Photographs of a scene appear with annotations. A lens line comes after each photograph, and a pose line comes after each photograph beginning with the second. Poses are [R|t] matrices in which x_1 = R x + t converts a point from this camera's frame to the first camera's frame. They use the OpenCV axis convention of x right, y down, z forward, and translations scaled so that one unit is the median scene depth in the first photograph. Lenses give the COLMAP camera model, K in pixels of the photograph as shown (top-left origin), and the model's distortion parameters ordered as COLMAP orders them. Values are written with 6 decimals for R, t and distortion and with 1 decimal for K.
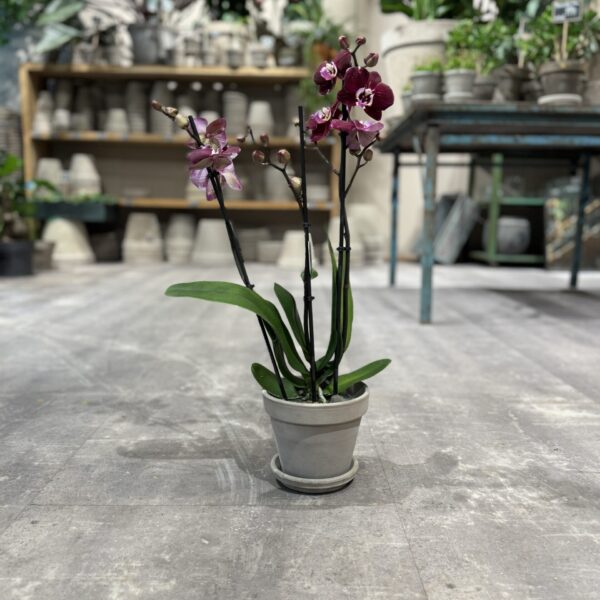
lens RADIAL K [[603.9, 0, 297.5], [0, 603.9, 299.7], [0, 0, 1]] dist [0.105241, -0.208044]
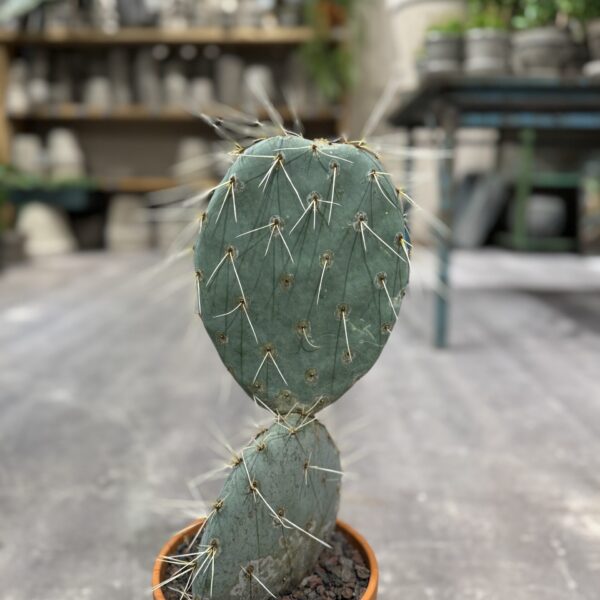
lens RADIAL K [[606.1, 0, 297.7], [0, 606.1, 300.6], [0, 0, 1]] dist [0.106588, -0.228638]
pose [[0.999469, -0.004004, -0.032349, 0.049508], [0.005826, 0.998390, 0.056428, -0.077080], [0.032071, -0.056586, 0.997883, 0.191426]]
